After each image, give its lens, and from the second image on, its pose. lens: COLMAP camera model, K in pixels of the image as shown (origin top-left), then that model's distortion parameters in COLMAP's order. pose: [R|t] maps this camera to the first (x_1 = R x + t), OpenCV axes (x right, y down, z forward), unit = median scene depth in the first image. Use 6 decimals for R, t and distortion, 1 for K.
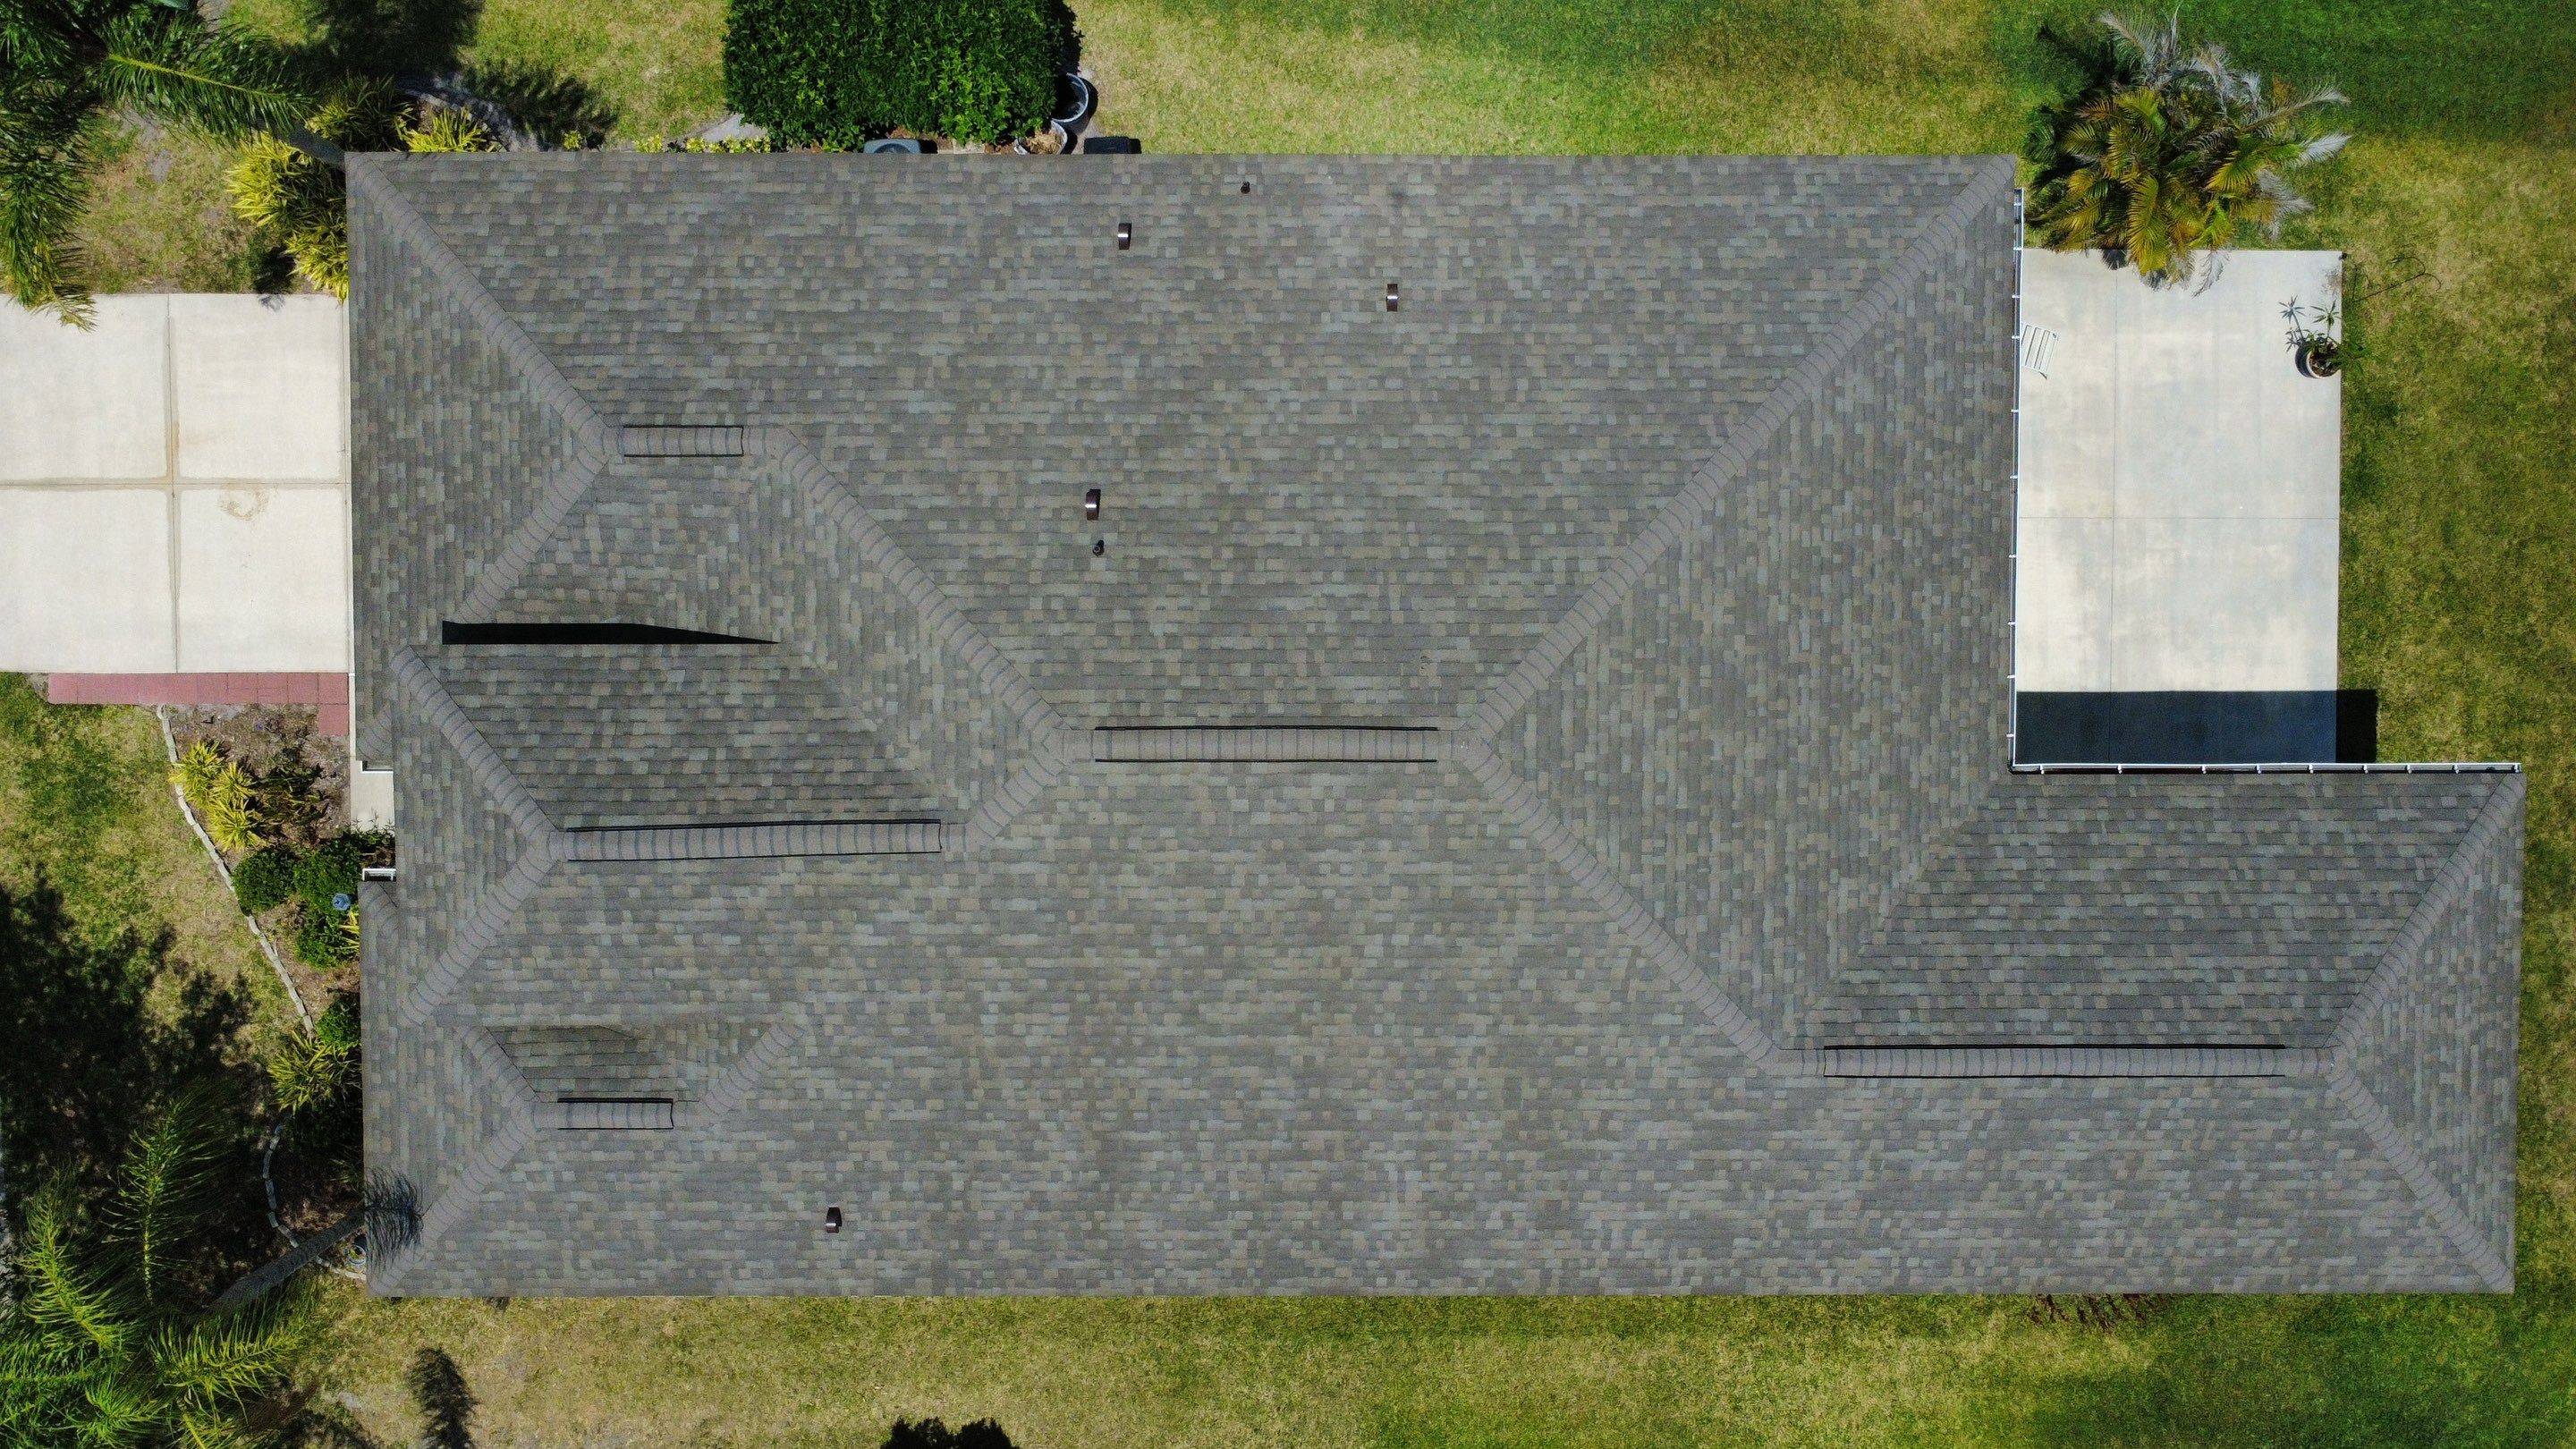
lens RADIAL K [[1874.8, 0, 1284.3], [0, 1874.8, 720.7], [0, 0, 1]] dist [-0.000658, 0.002752]
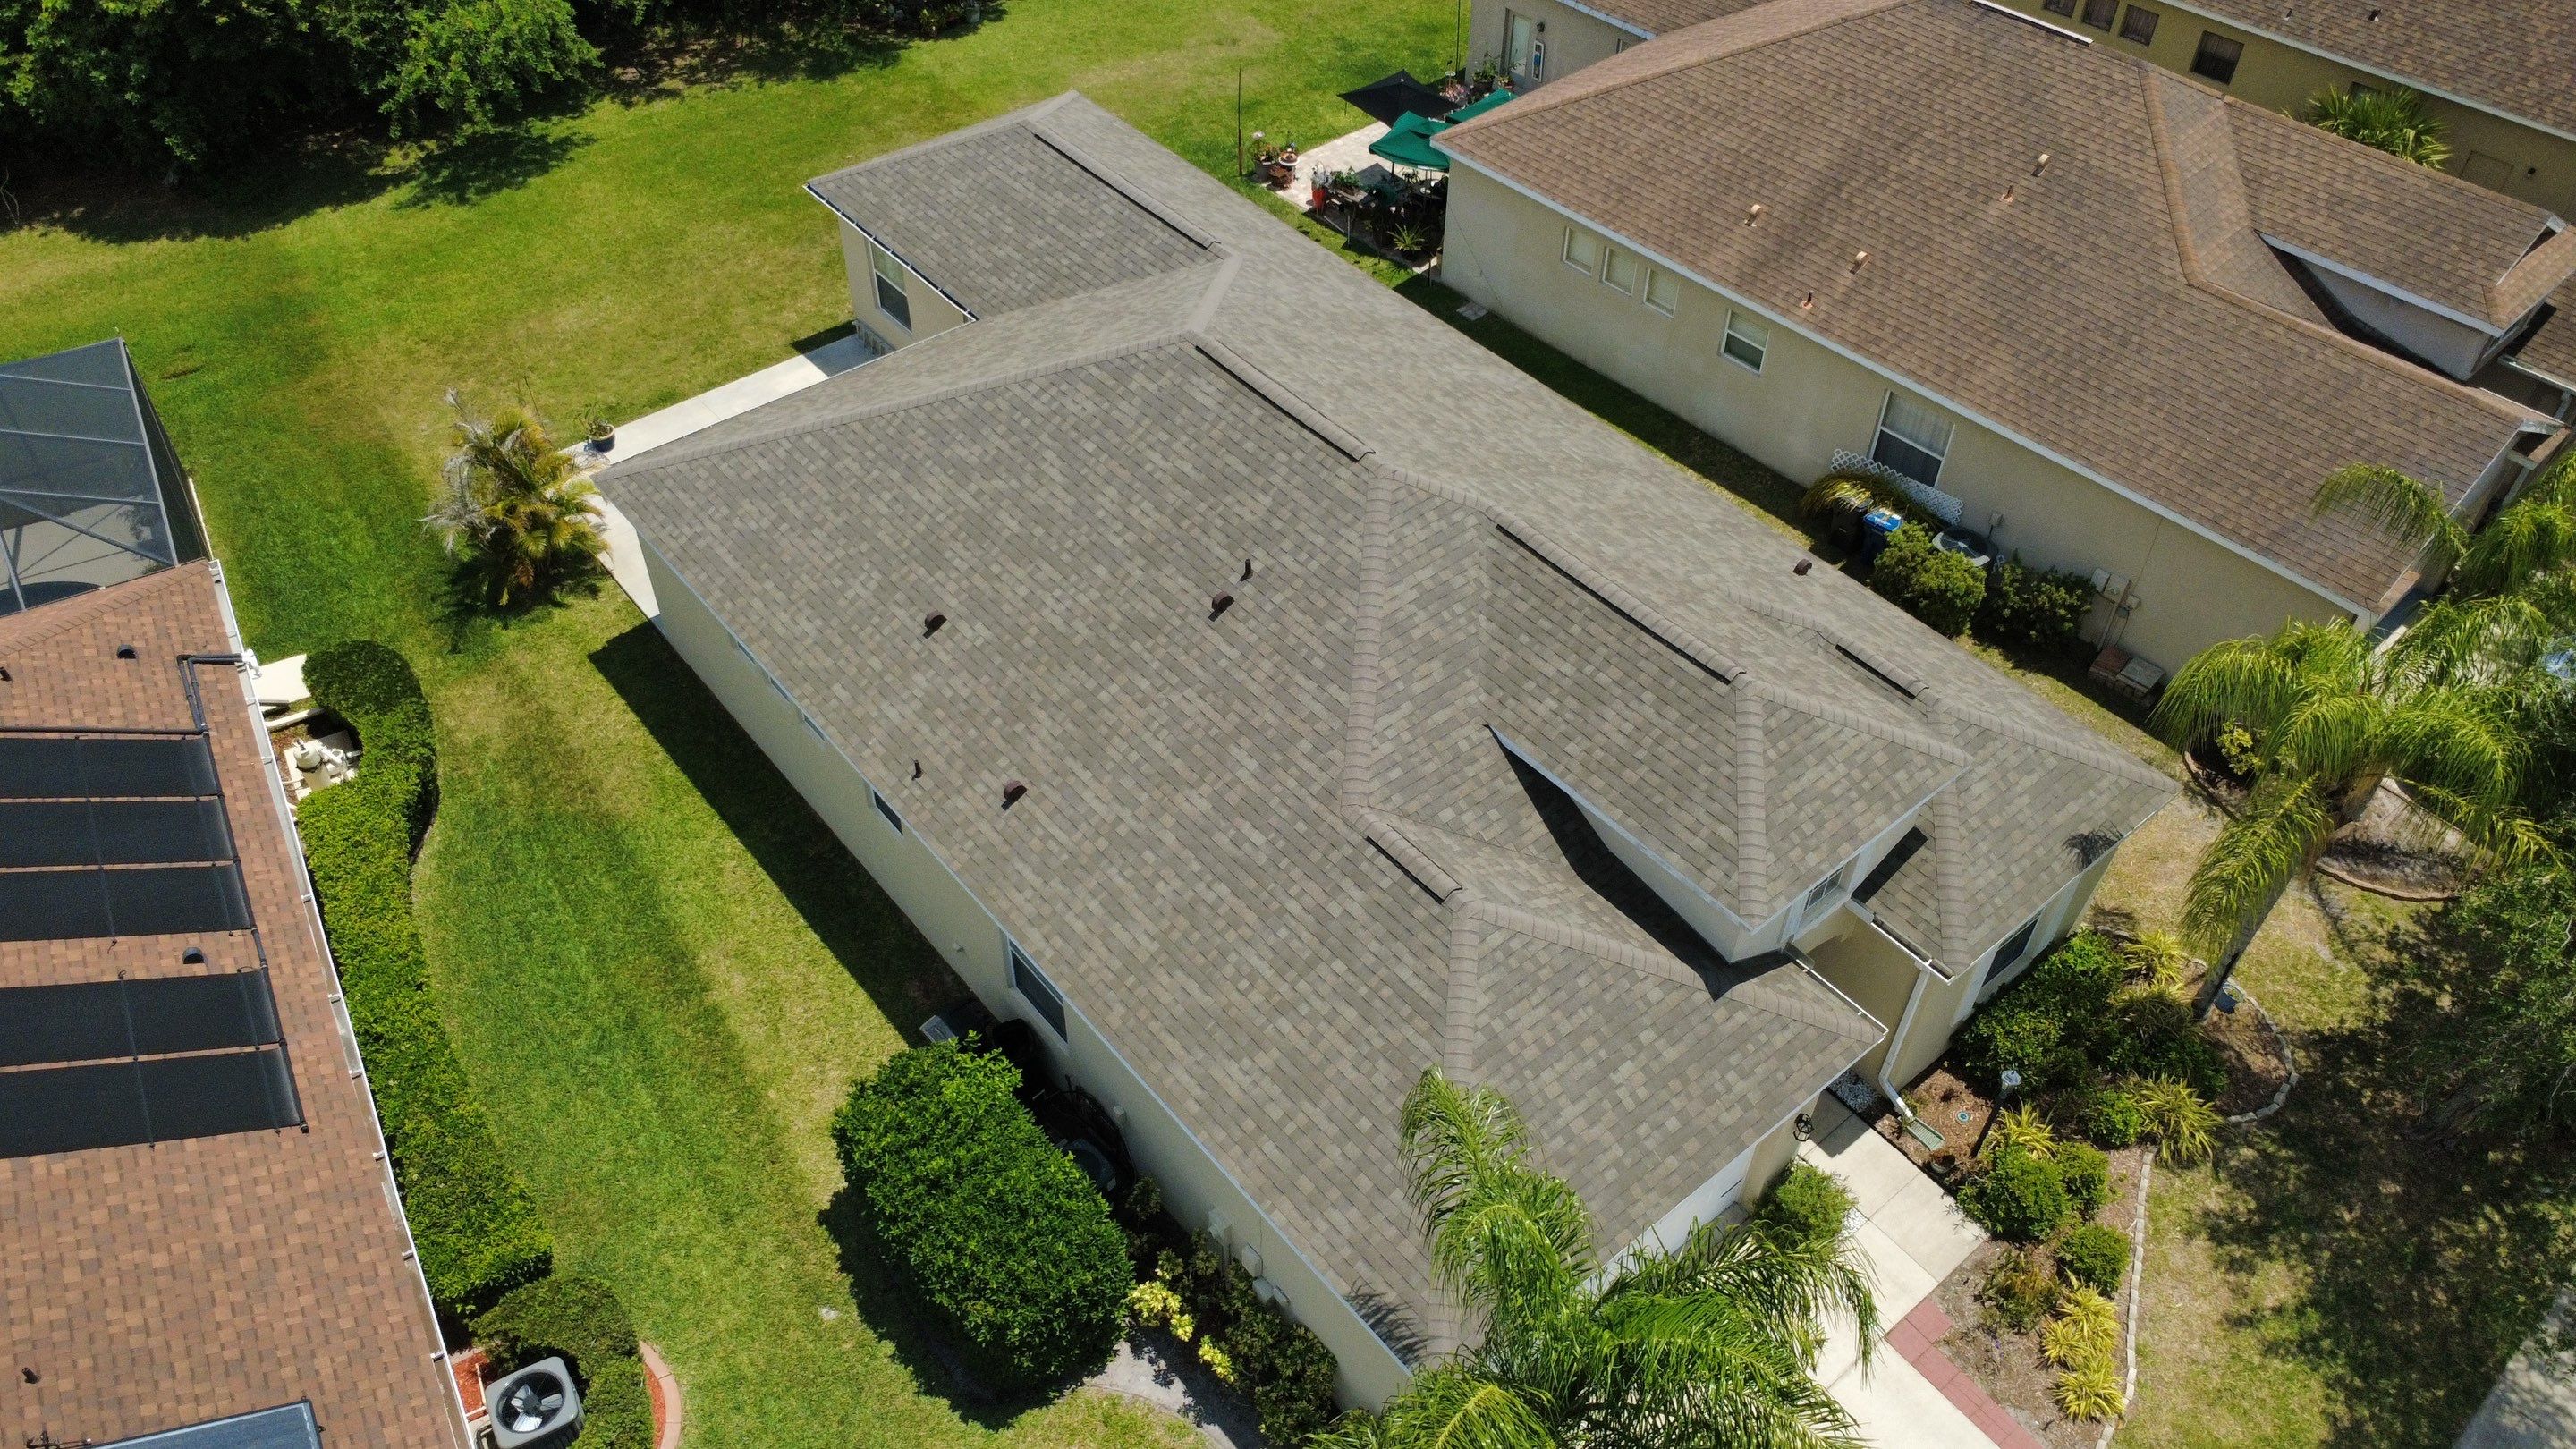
lens RADIAL K [[1874.8, 0, 1282.9], [0, 1874.8, 720.2], [0, 0, 1]] dist [-0.000658, 0.002752]
pose [[-0.635243, -0.550395, 0.541785, -0.759364], [0.772245, -0.461891, 0.436226, -0.596609], [0.010149, 0.695501, 0.718454, 0.172232]]
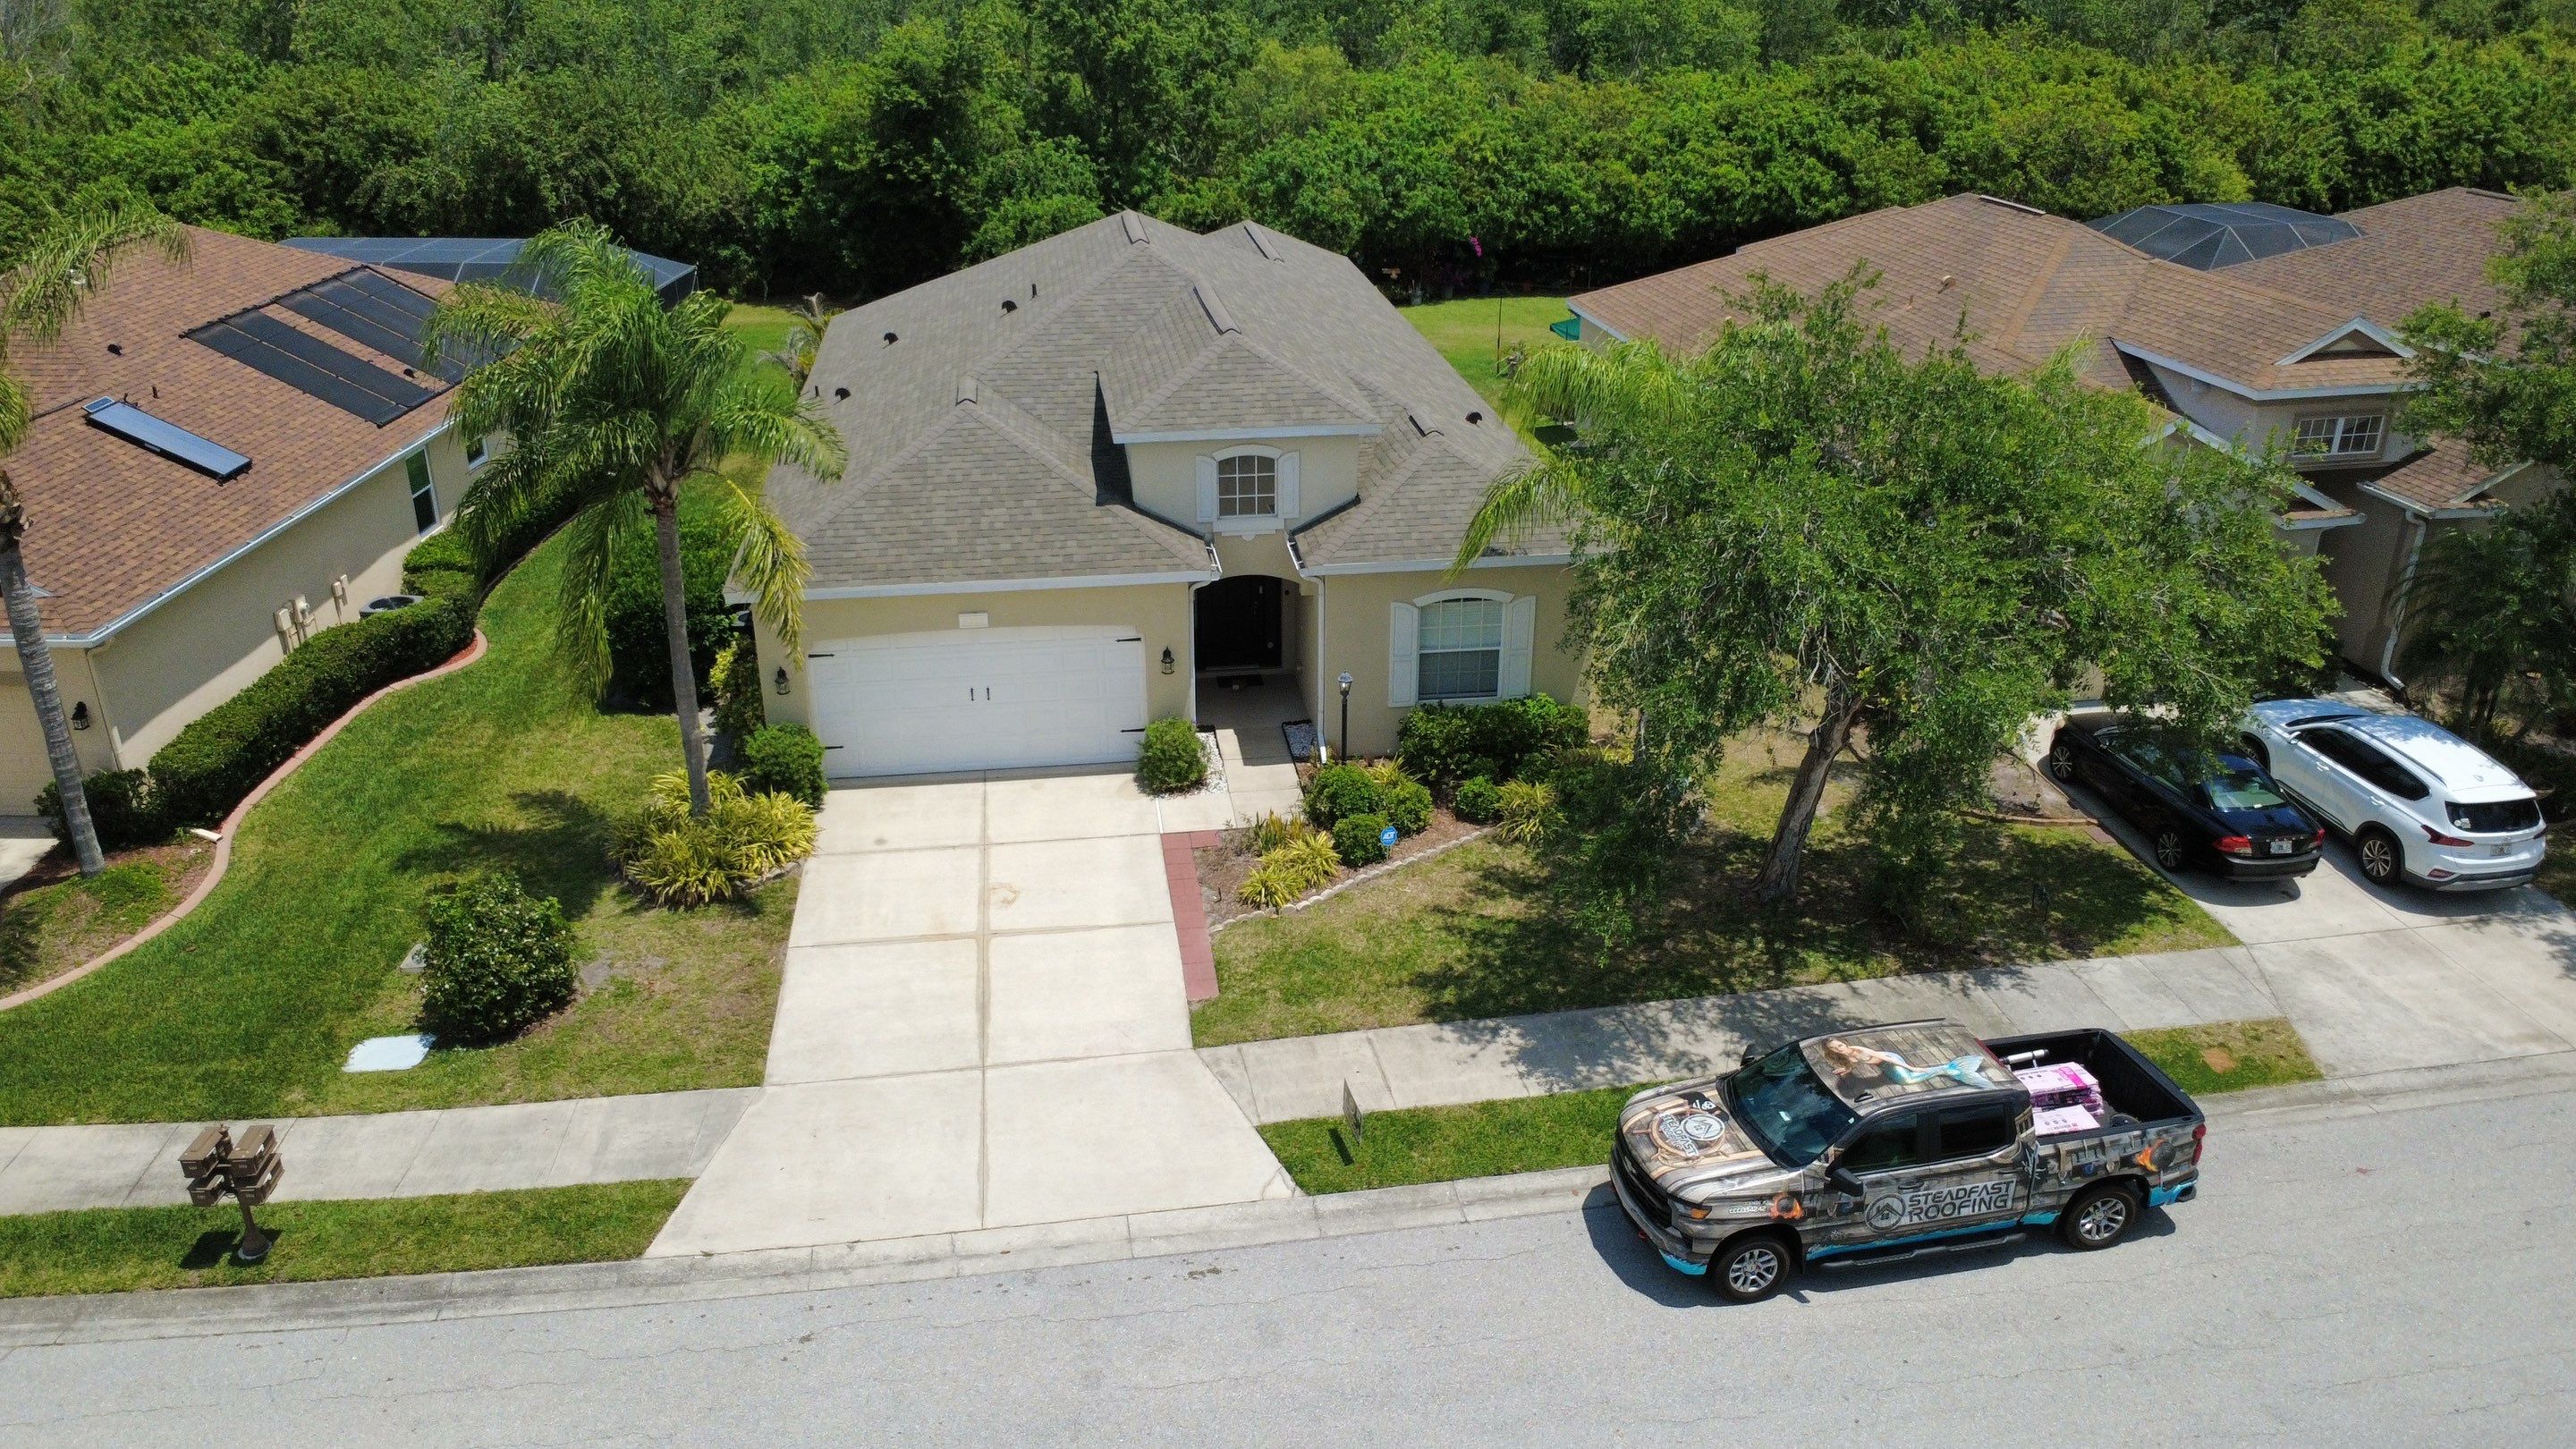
lens RADIAL K [[1874.8, 0, 1285.5], [0, 1874.8, 722.3], [0, 0, 1]] dist [-0.000658, 0.002752]
pose [[-0.137891, -0.408349, 0.902351, -1.730417], [0.989839, -0.088756, 0.111095, -0.081165], [0.034723, 0.908501, 0.416438, 0.584836]]
